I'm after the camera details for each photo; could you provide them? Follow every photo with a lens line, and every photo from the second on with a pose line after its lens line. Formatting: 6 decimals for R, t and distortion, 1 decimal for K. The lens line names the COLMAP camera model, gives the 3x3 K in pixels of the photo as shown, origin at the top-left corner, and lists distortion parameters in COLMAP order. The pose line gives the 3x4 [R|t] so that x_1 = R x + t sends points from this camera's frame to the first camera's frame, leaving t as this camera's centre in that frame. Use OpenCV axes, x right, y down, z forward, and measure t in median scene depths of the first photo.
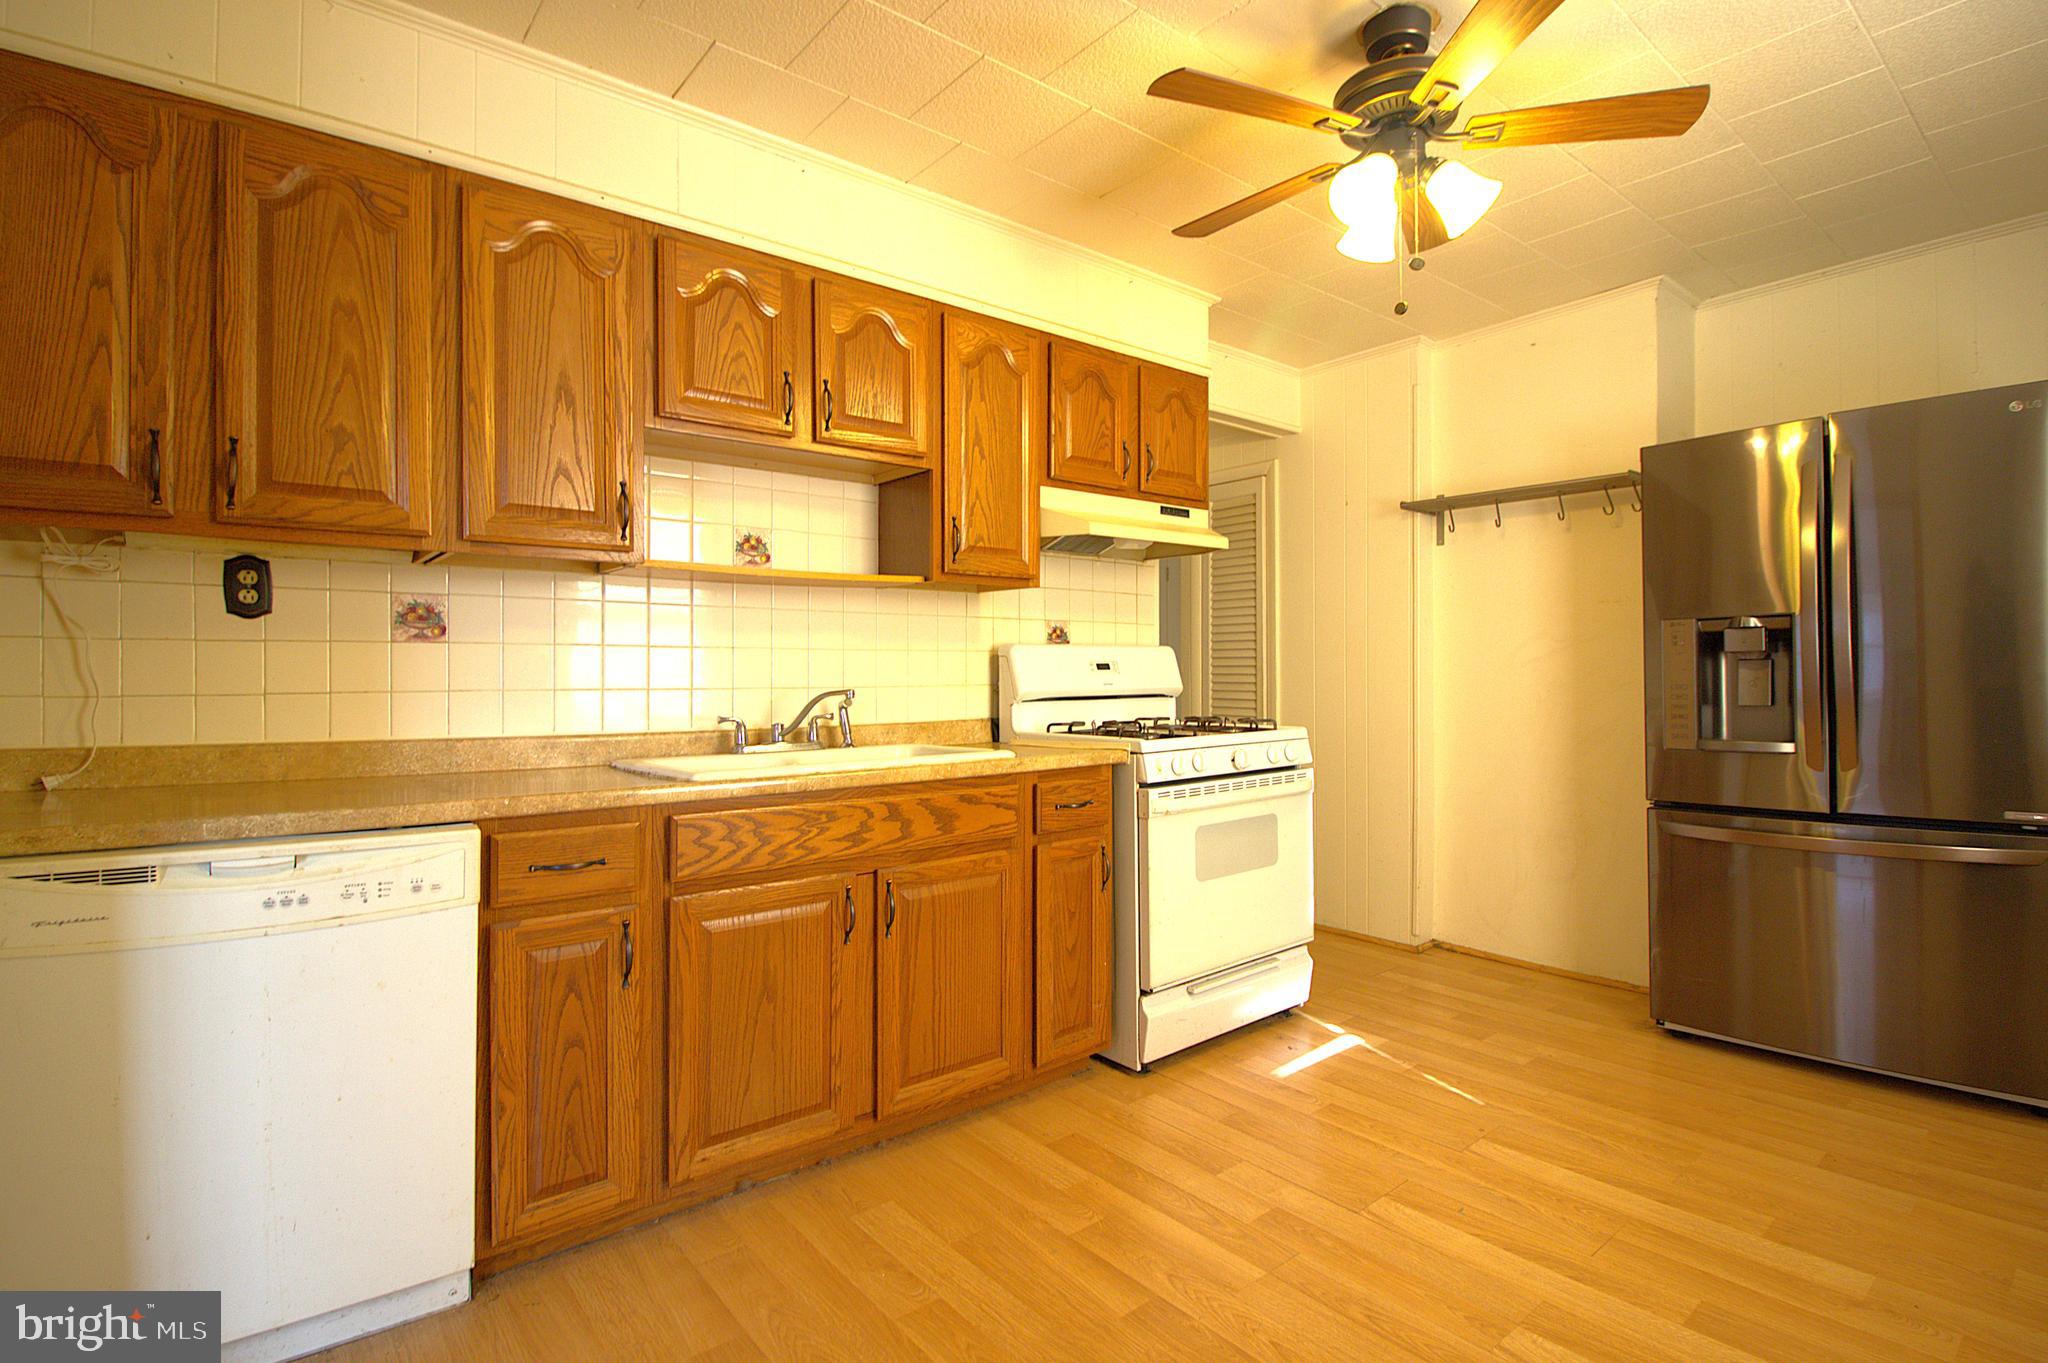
lens RADIAL K [[1033.4, 0, 1025.5], [0, 1033.4, 670.0], [0, 0, 1]] dist [0.007033, -0.000045]
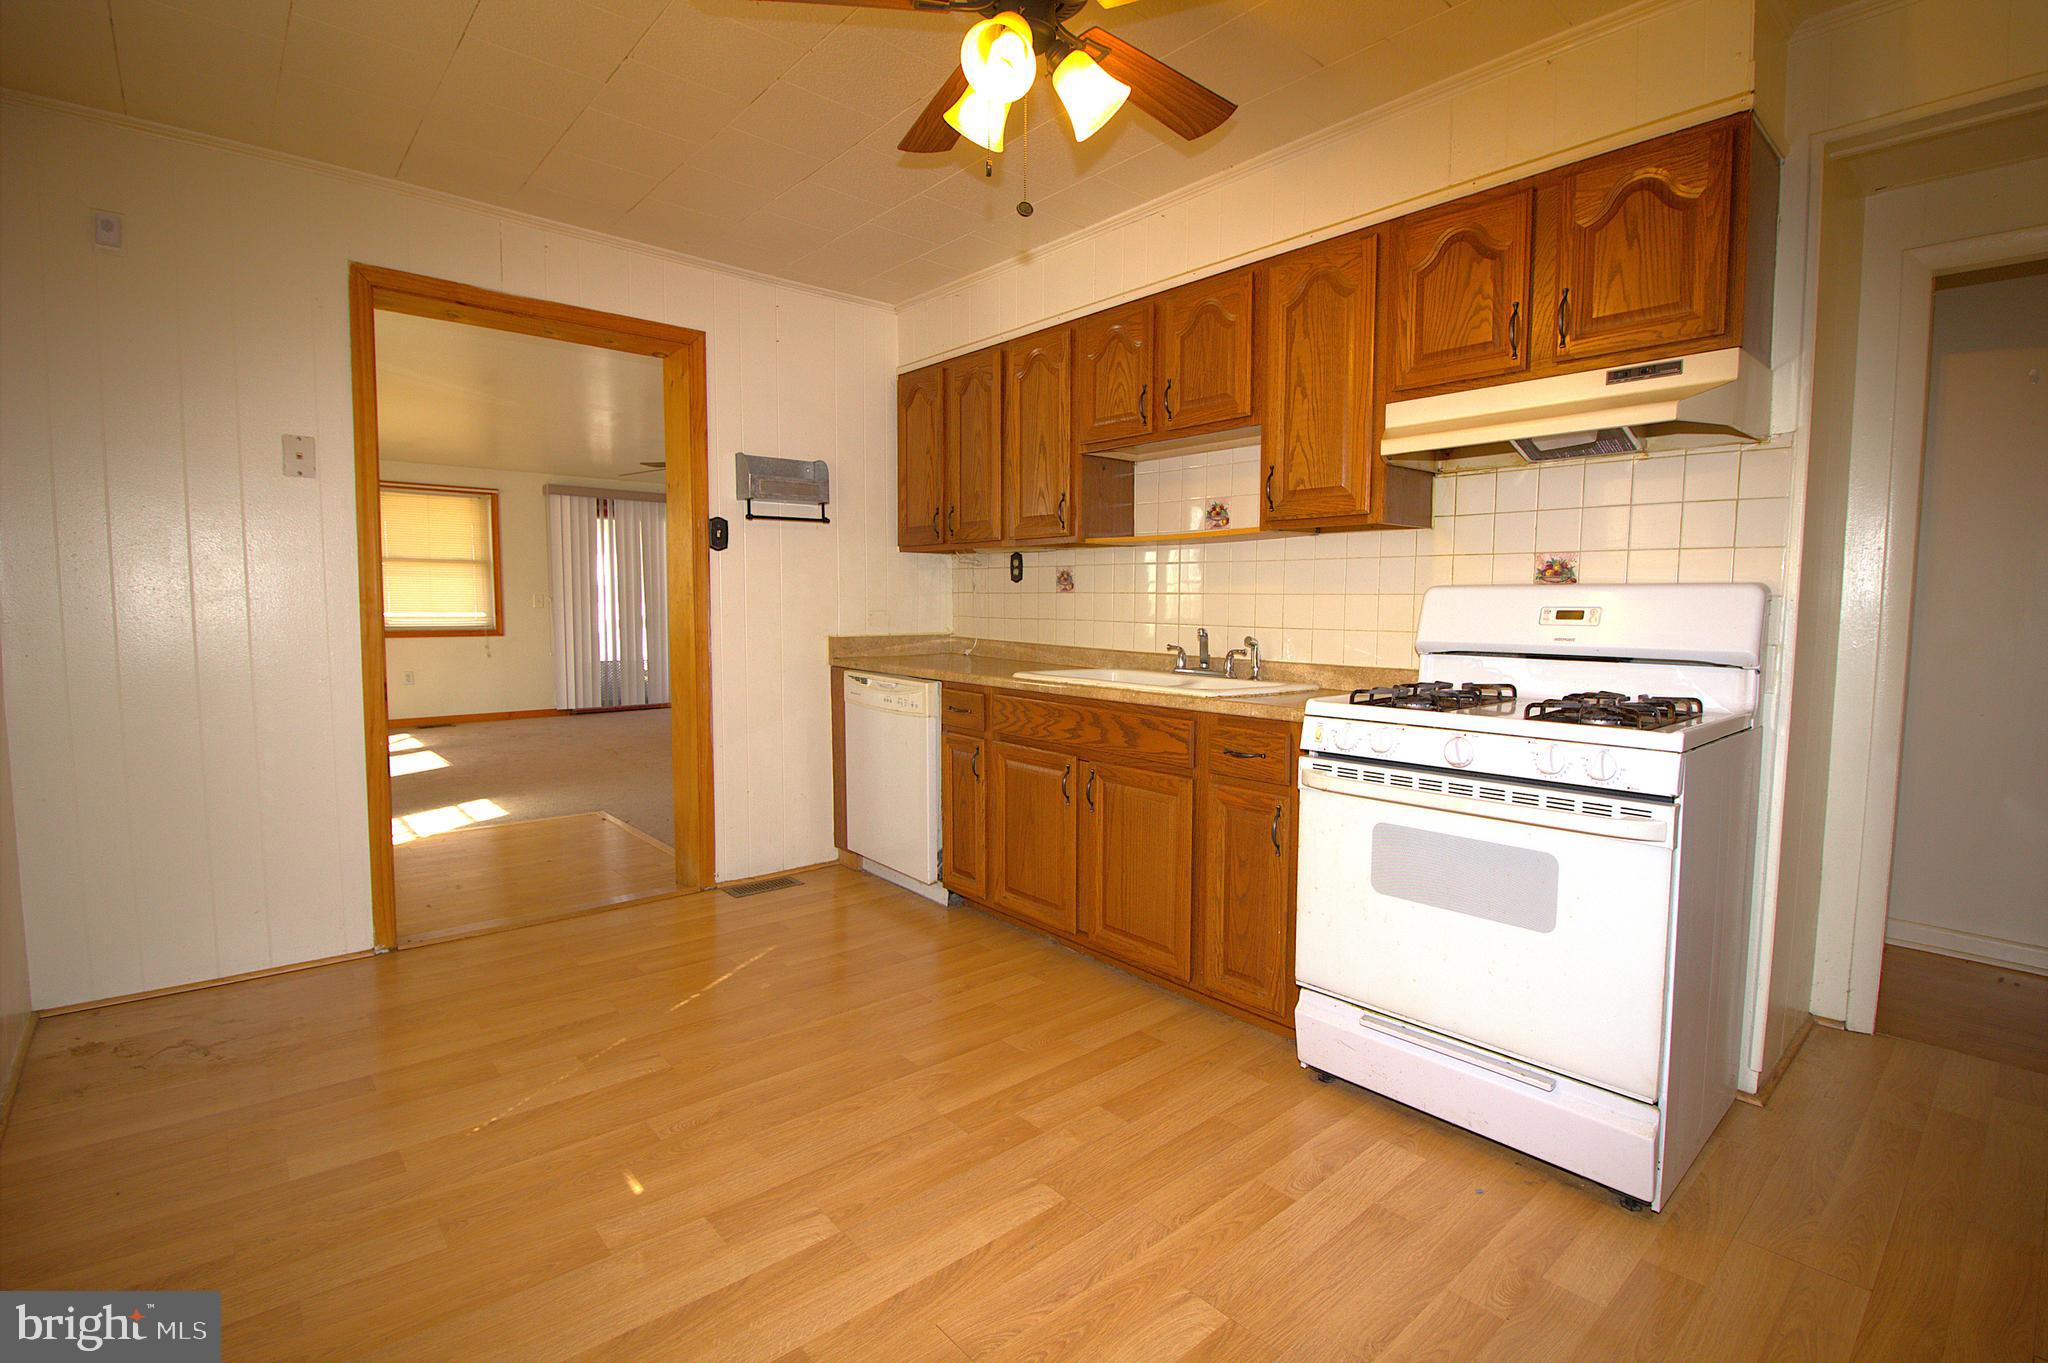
lens RADIAL K [[948.5, 0, 1027.2], [0, 948.5, 675.2], [0, 0, 1]] dist [0.003511, 0.000123]
pose [[0.004208, 0.085056, -0.996367, 1.011869], [-0.004953, 0.996366, 0.085035, -0.021531], [0.999979, 0.004577, 0.004614, 0.850919]]
